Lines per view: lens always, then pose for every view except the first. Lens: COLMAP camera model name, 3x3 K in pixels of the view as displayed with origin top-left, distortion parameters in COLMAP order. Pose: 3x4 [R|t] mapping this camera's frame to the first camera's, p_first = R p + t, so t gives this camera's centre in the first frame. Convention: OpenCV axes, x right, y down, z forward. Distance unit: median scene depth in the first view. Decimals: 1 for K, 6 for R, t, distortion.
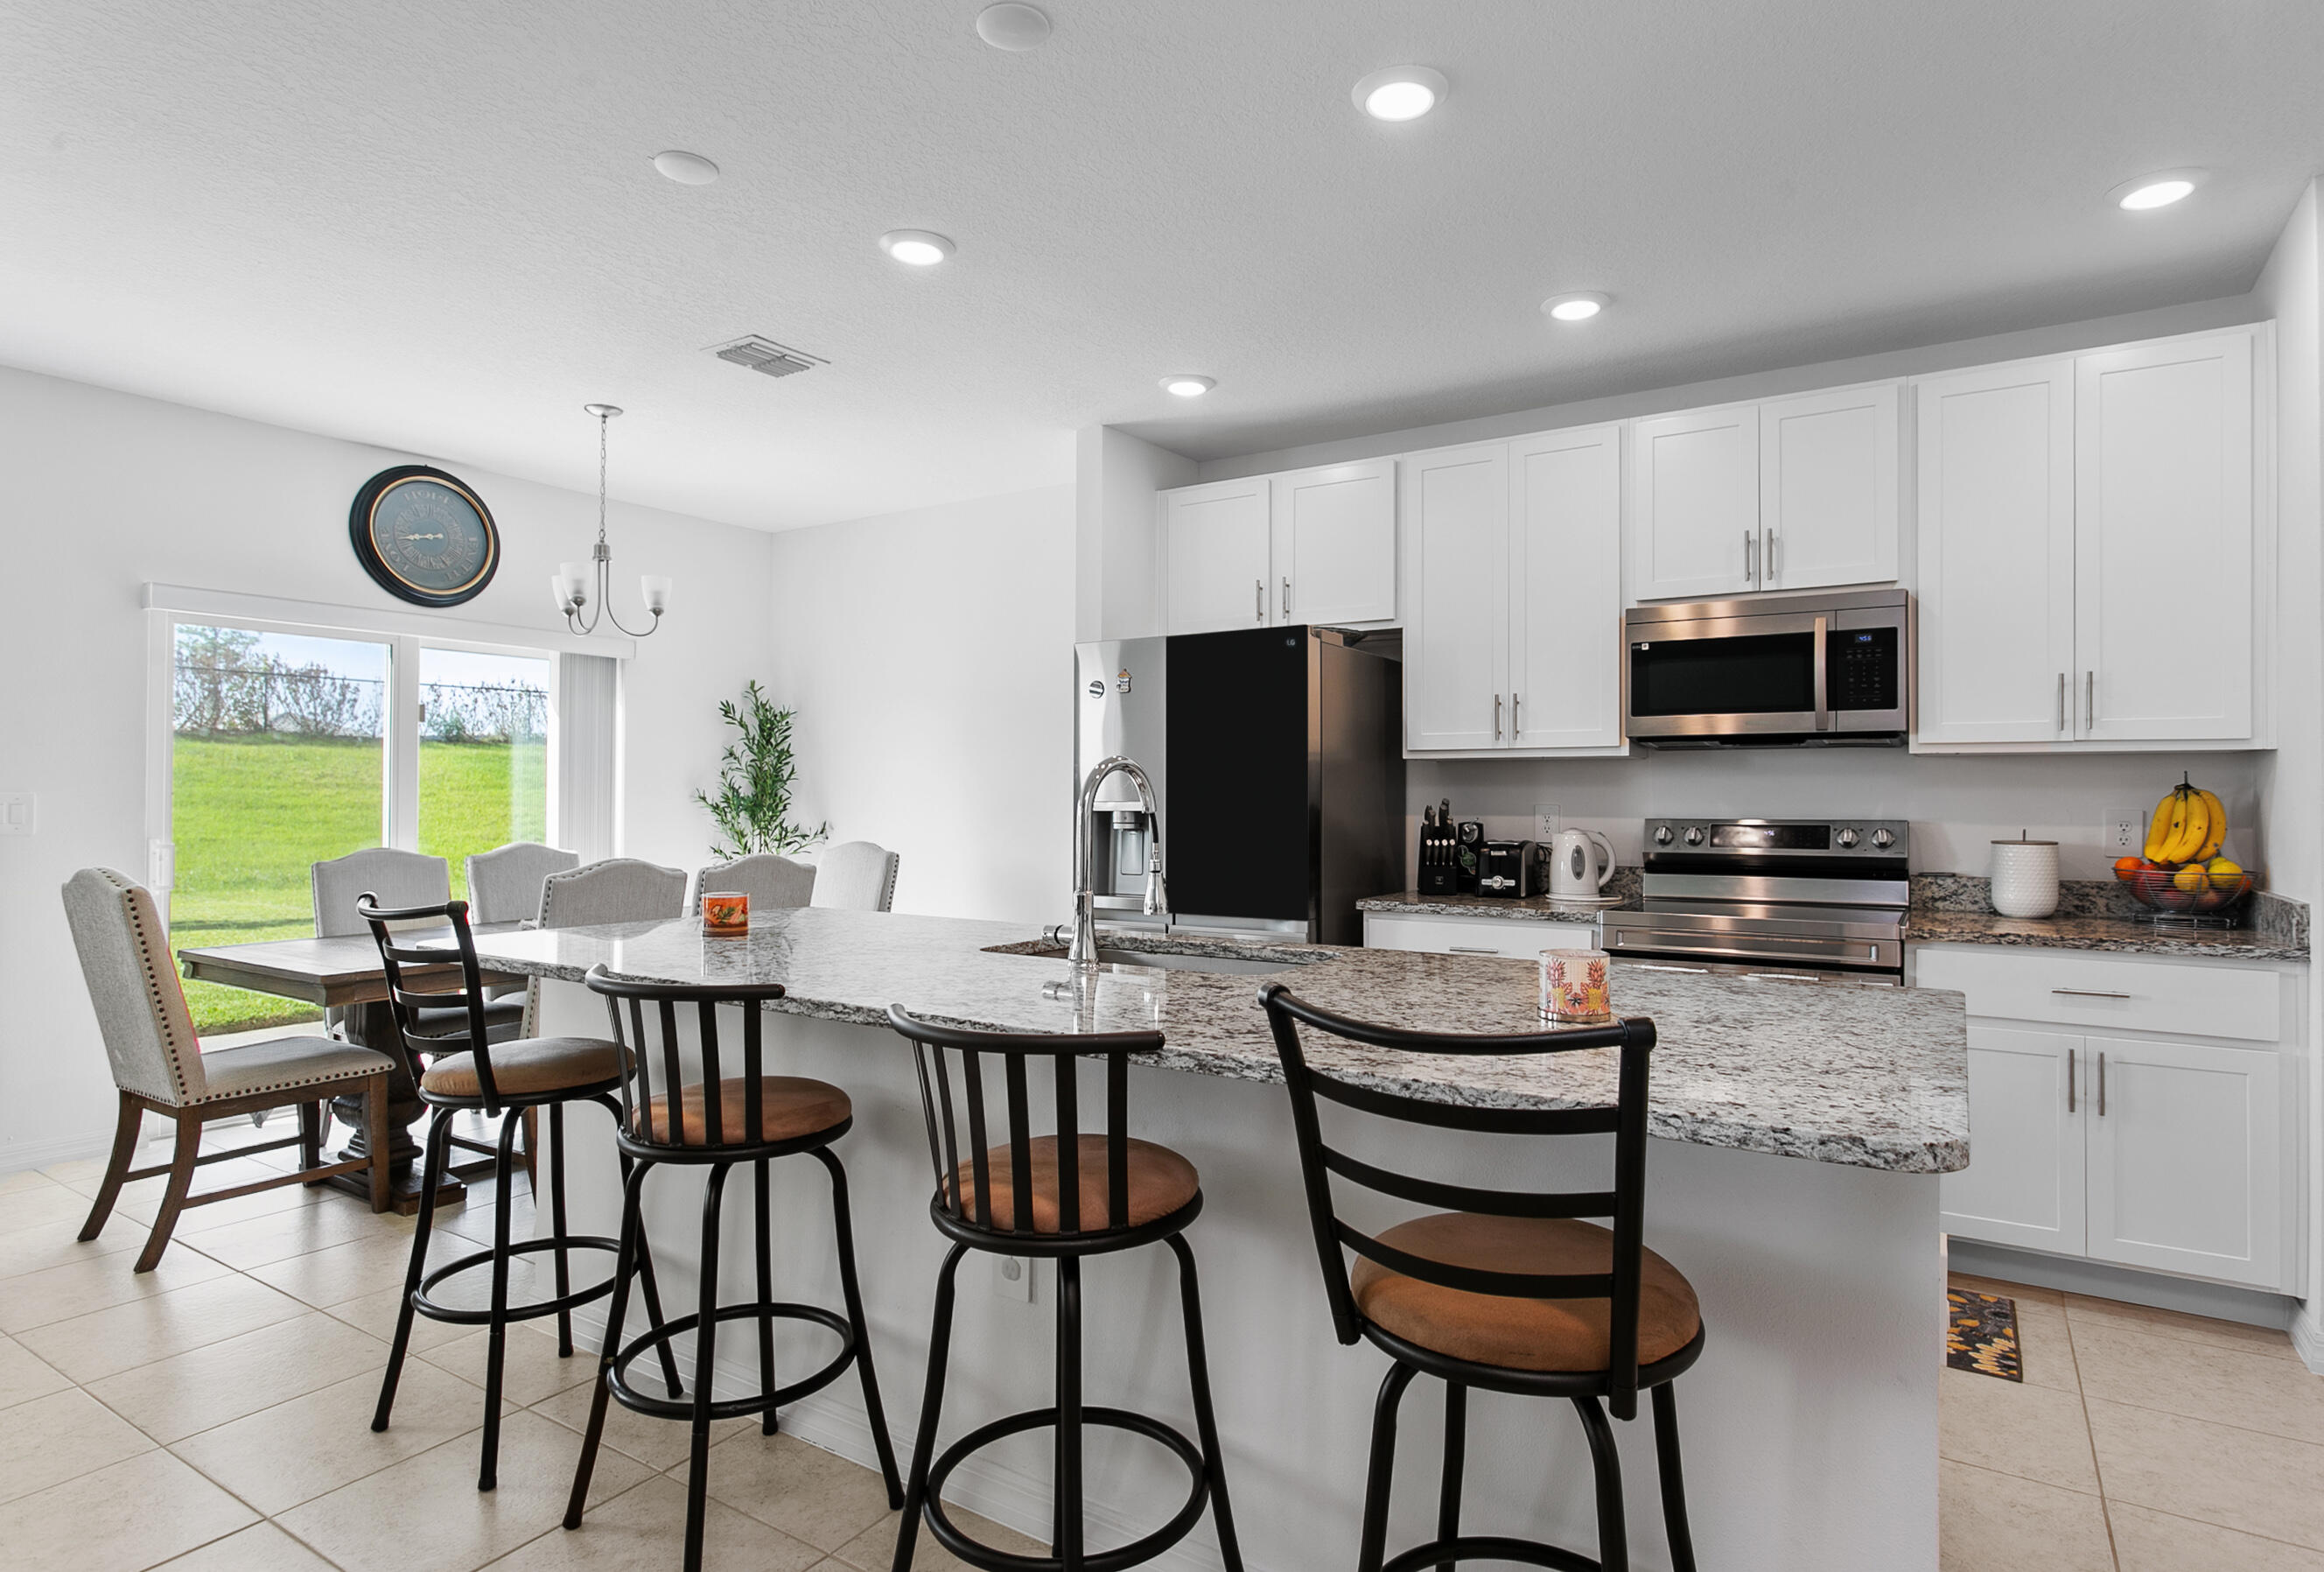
lens RADIAL K [[1201.1, 0, 1166.1], [0, 1201.1, 799.9], [0, 0, 1]] dist [-0.003729, 0.004883]
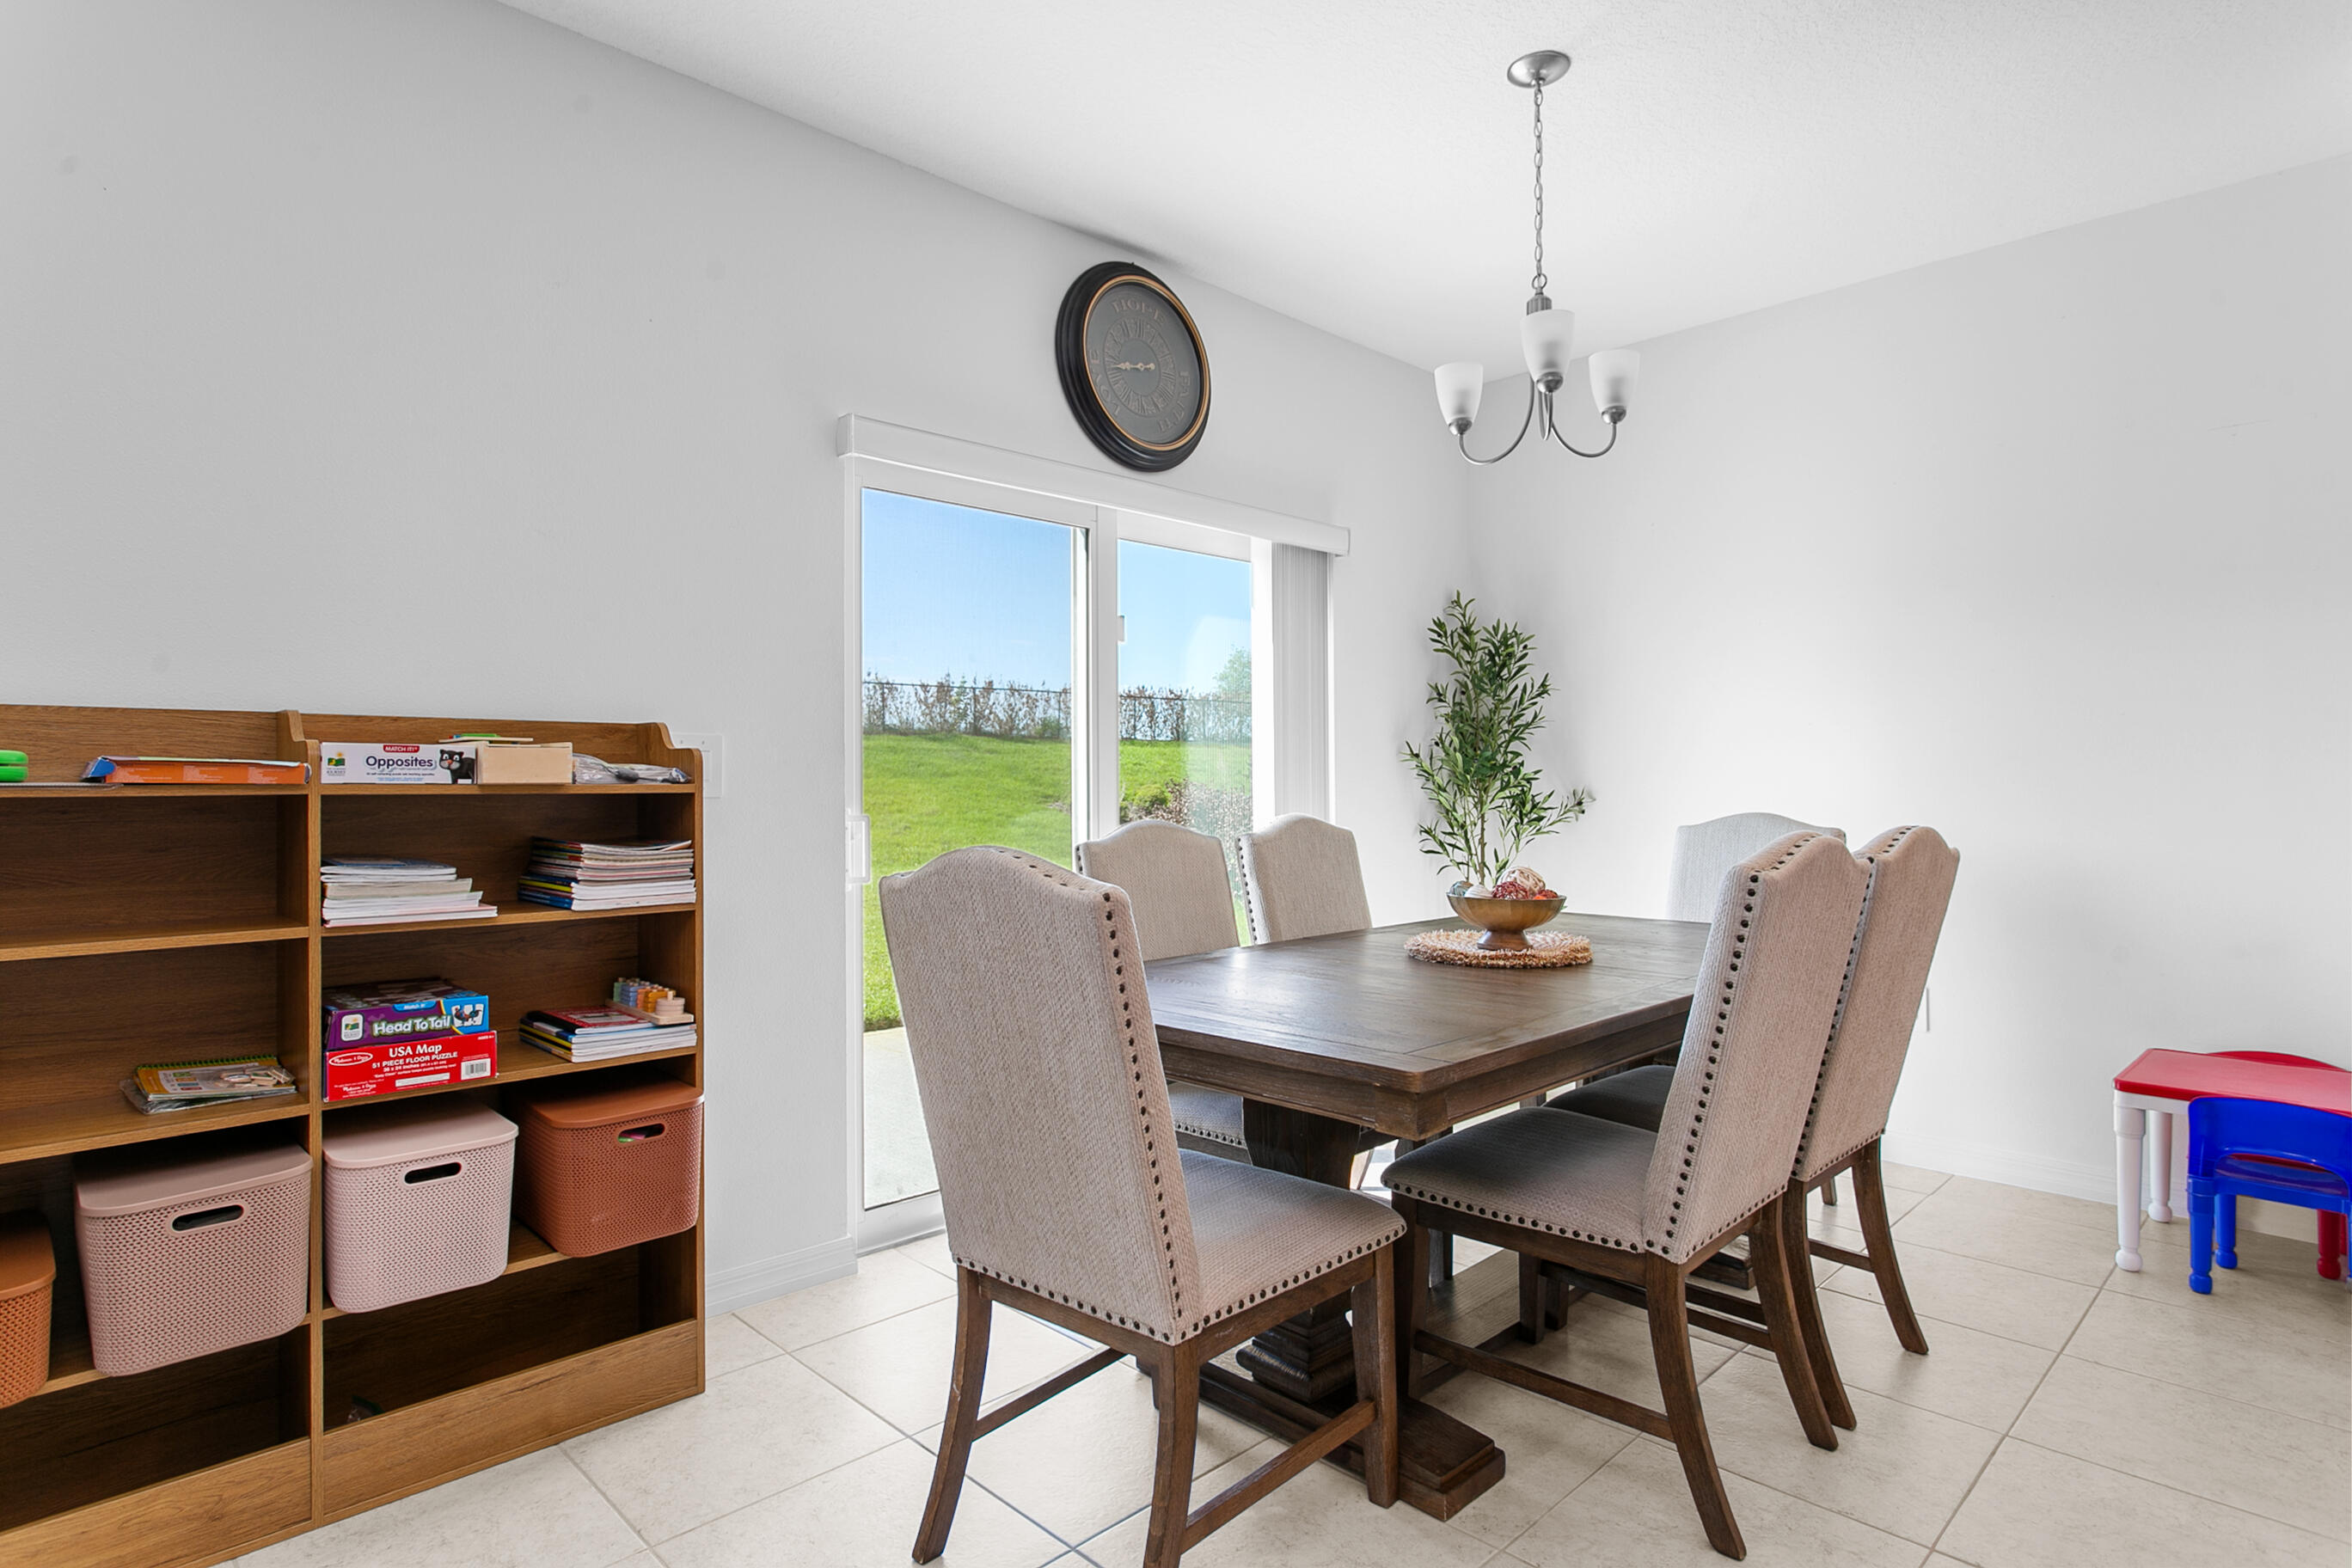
lens RADIAL K [[1251.0, 0, 1172.3], [0, 1251.0, 787.3], [0, 0, 1]] dist [-0.000439, 0.006960]
pose [[0.975729, -0.017722, -0.218265, -0.563940], [0.016995, 0.999842, -0.005207, 0.027321], [0.218323, 0.001371, 0.975876, 0.404611]]
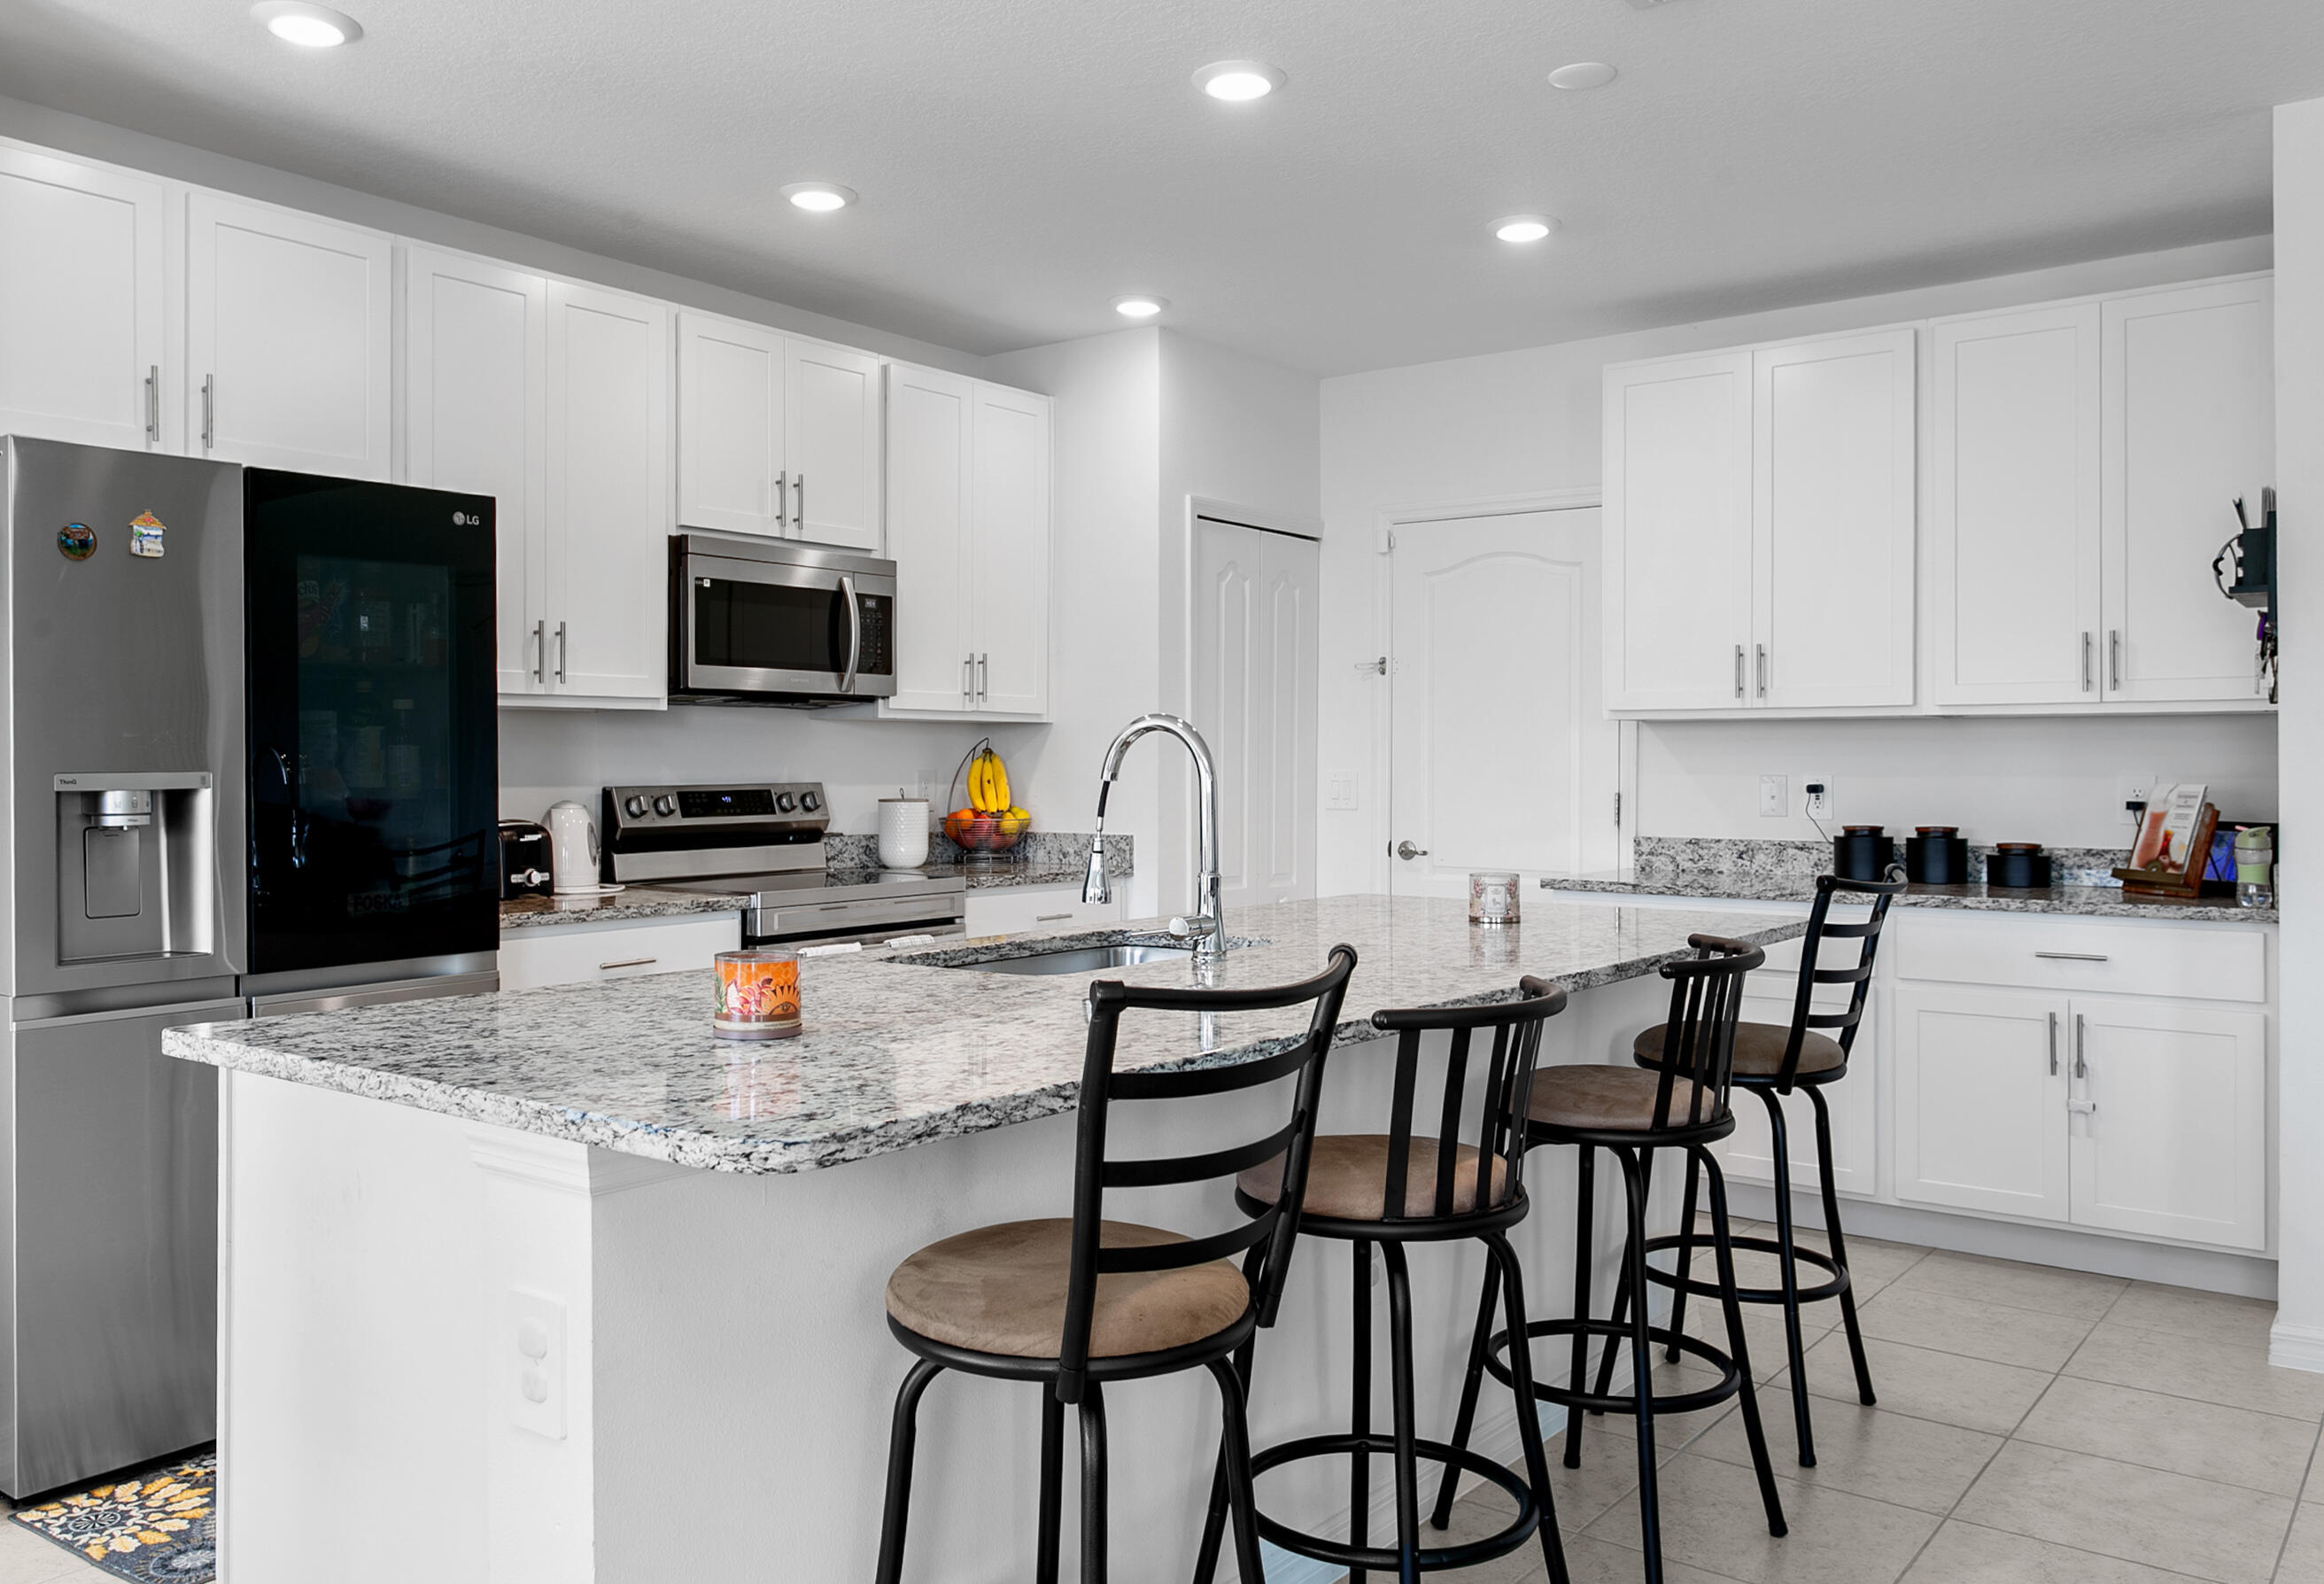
lens RADIAL K [[1857.9, 0, 1169.1], [0, 1857.9, 776.1], [0, 0, 1]] dist [-0.034826, -0.001777]
pose [[0.067705, -0.016104, 0.997575, -0.828517], [-0.003962, 0.999857, 0.016410, -0.013260], [-0.997698, -0.005064, 0.067631, 0.547416]]
